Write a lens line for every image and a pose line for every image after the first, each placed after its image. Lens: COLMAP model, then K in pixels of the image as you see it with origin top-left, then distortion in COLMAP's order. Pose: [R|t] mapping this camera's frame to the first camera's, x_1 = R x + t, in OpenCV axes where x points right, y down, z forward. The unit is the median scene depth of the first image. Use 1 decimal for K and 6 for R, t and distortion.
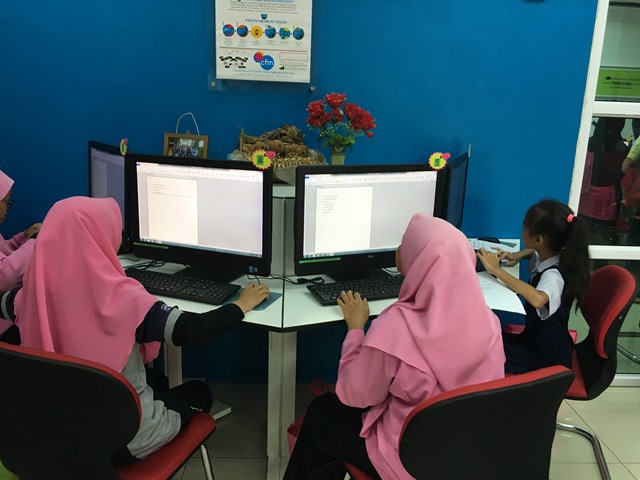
lens RADIAL K [[538.9, 0, 319.9], [0, 538.9, 236.8], [0, 0, 1]] dist [0.057755, -0.074982]
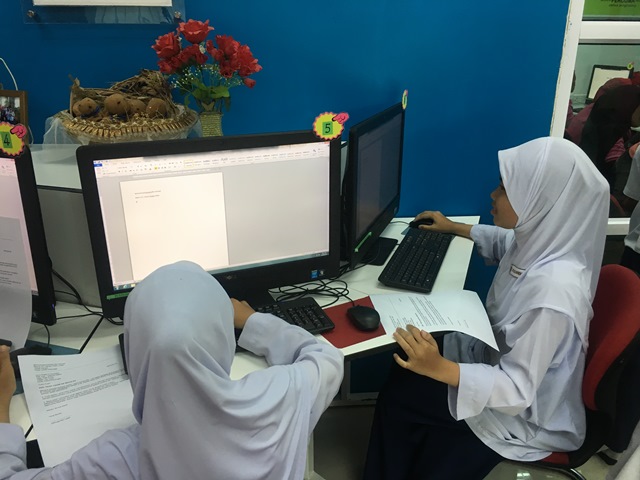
lens RADIAL K [[538.9, 0, 317.4], [0, 538.9, 242.1], [0, 0, 1]] dist [0.057755, -0.074982]
pose [[0.999406, -0.034465, 0.000257, 0.171123], [0.034181, 0.992081, 0.120859, -0.070010], [-0.004420, -0.120779, 0.992670, 0.299662]]
